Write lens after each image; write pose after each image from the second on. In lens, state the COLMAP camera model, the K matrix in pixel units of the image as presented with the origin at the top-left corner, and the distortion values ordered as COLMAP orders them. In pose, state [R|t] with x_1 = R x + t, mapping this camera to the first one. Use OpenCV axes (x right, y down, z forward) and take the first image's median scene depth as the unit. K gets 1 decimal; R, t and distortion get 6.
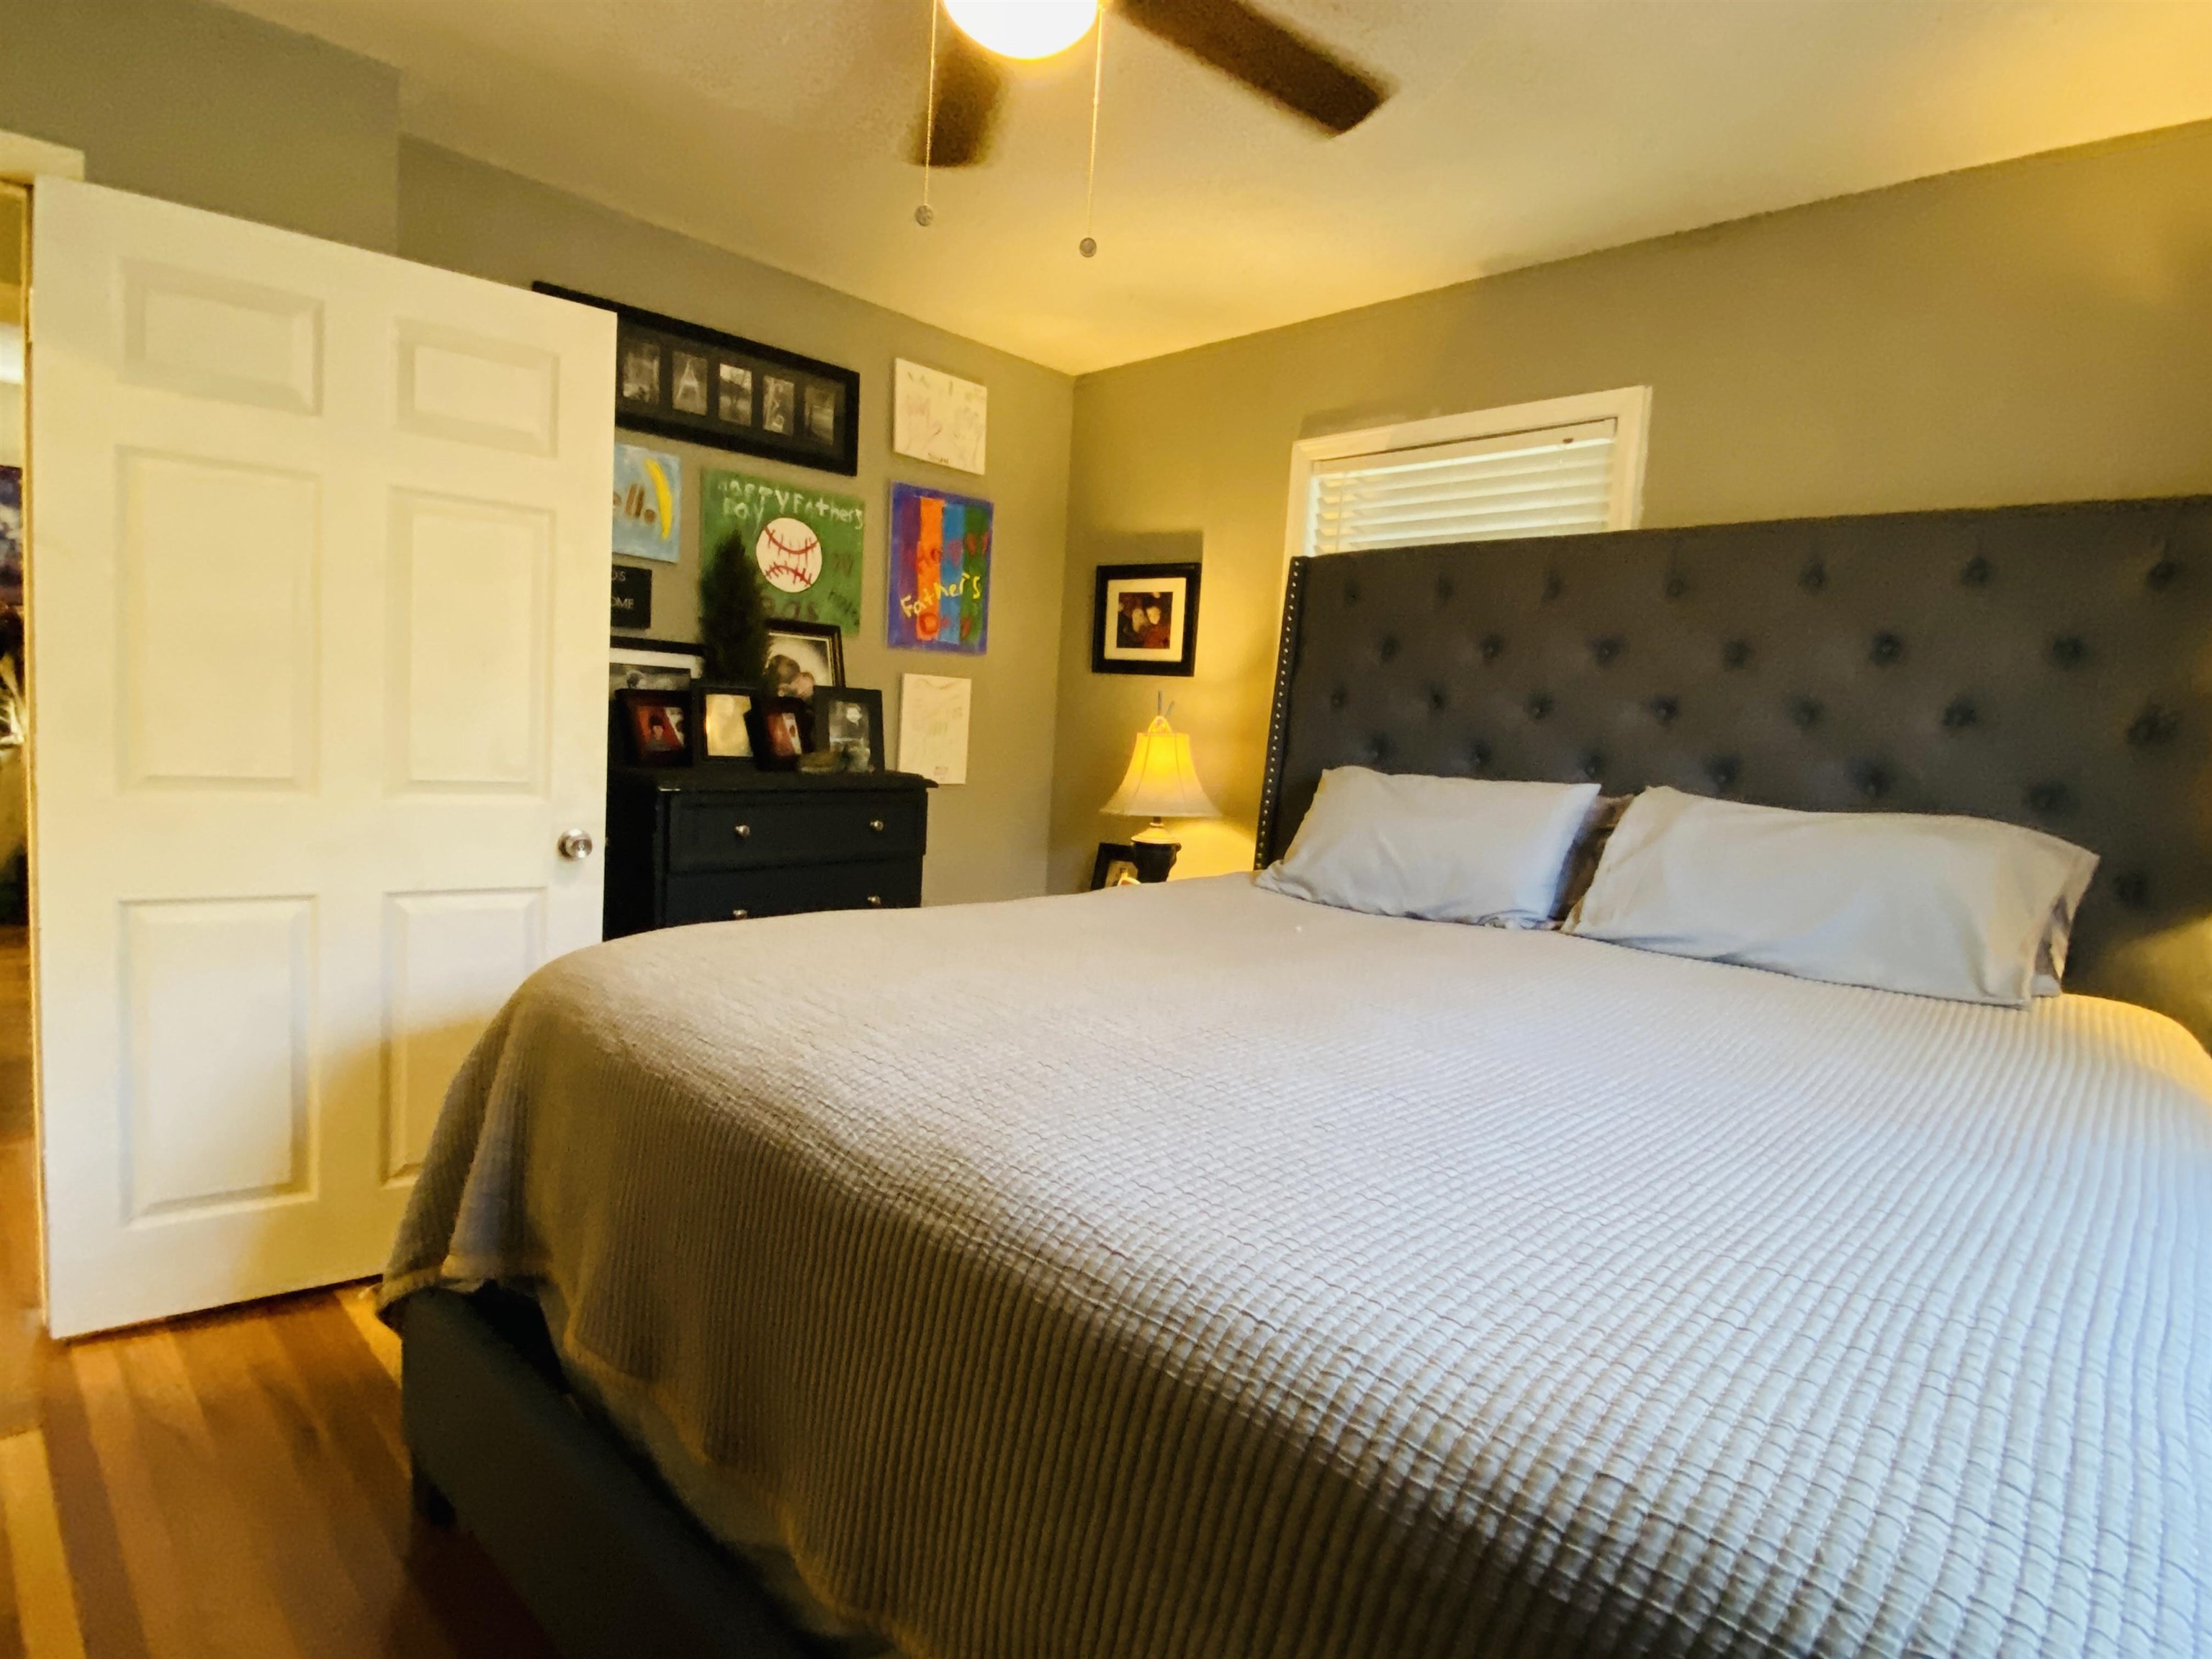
lens RADIAL K [[1150.6, 0, 1106.0], [0, 1150.6, 829.5], [0, 0, 1]] dist [-0.003690, -0.000683]
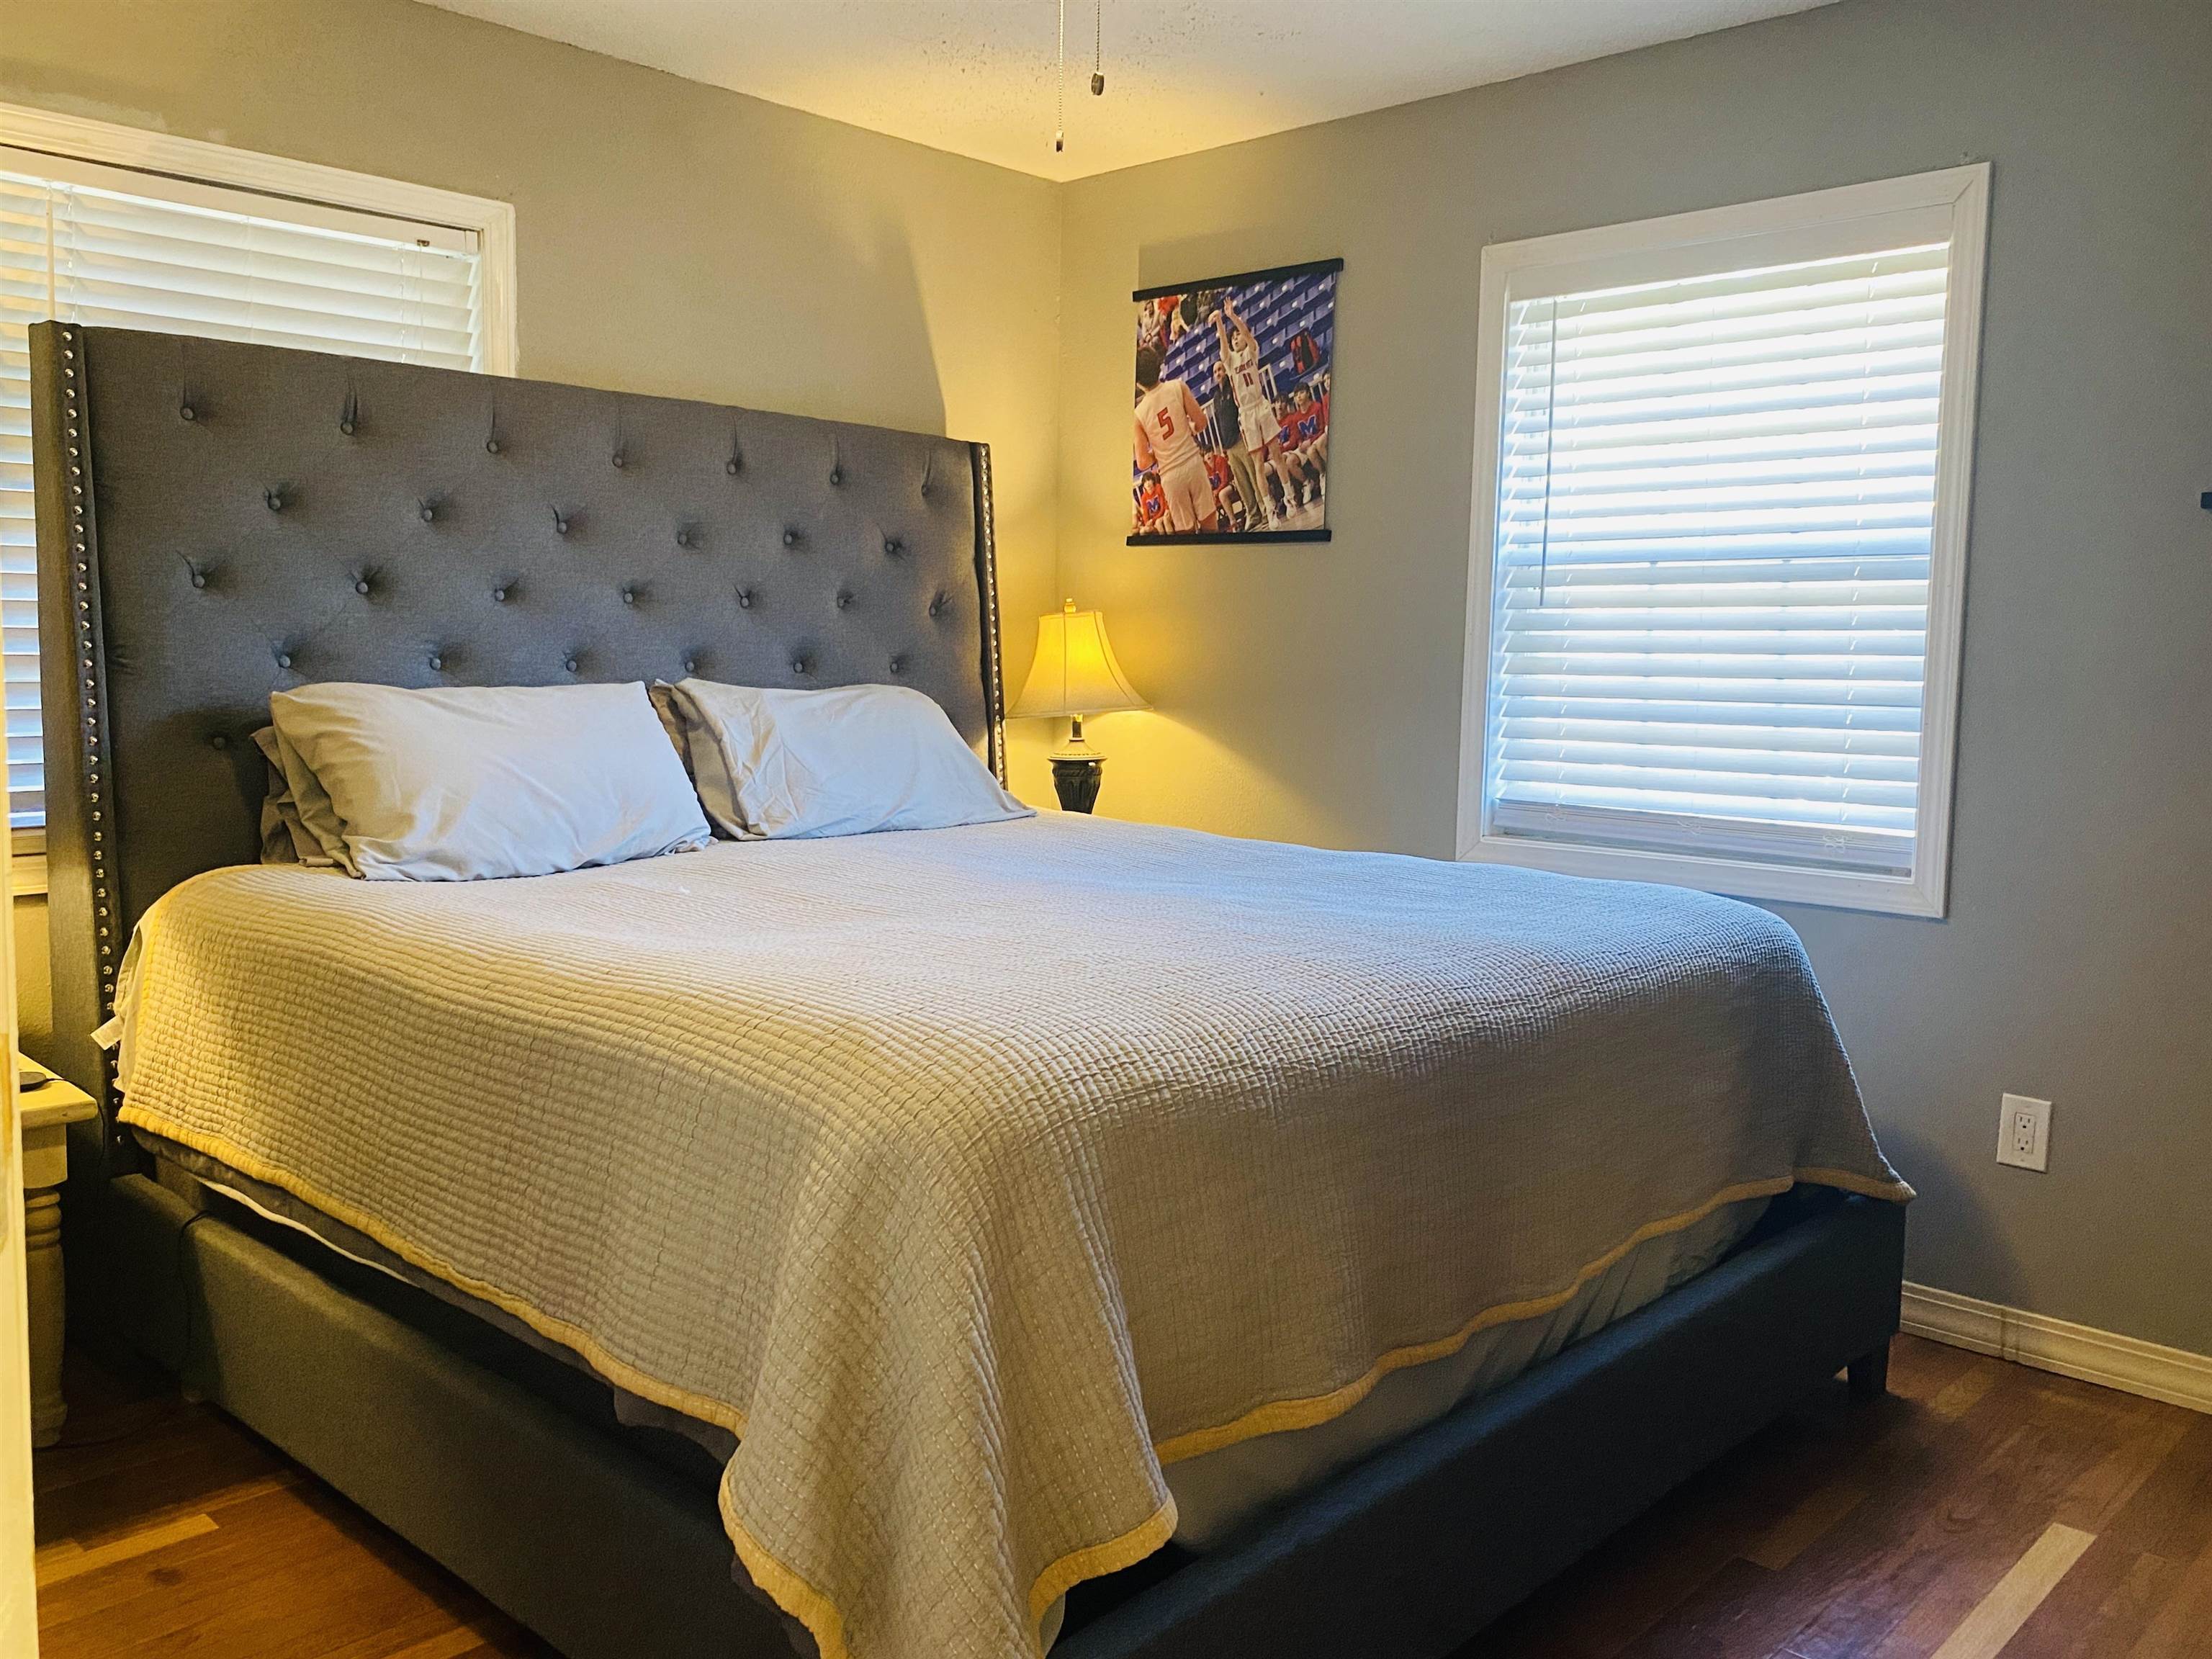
lens RADIAL K [[1791.8, 0, 1104.7], [0, 1791.8, 809.2], [0, 0, 1]] dist [0.010998, -0.008237]
pose [[-0.006852, -0.132576, 0.991149, -0.913600], [0.096947, 0.986415, 0.132613, -0.087601], [-0.995266, 0.096998, 0.006094, 0.628835]]
